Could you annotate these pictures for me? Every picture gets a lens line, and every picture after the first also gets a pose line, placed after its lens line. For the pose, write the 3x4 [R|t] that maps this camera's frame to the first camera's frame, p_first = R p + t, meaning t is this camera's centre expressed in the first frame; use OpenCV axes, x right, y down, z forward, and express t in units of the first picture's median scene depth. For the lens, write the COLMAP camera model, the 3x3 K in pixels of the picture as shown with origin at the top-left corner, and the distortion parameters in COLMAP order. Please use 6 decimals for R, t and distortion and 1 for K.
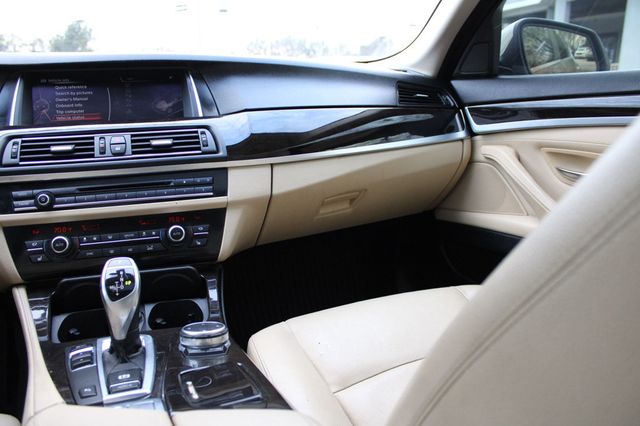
lens RADIAL K [[541.2, 0, 320.0], [0, 541.2, 213.0], [0, 0, 1]] dist [-0.170156, 0.167140]
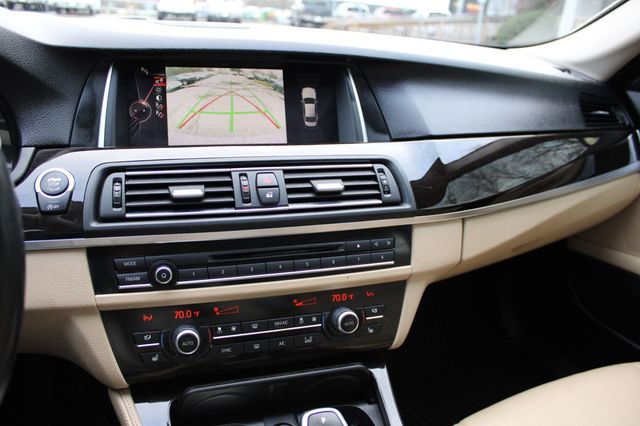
lens RADIAL K [[541.2, 0, 320.0], [0, 541.2, 213.0], [0, 0, 1]] dist [-0.170156, 0.167140]
pose [[0.996200, 0.073348, 0.046956, -0.346232], [-0.078842, 0.988572, 0.128490, -0.190462], [-0.036995, -0.131704, 0.990599, 0.316847]]
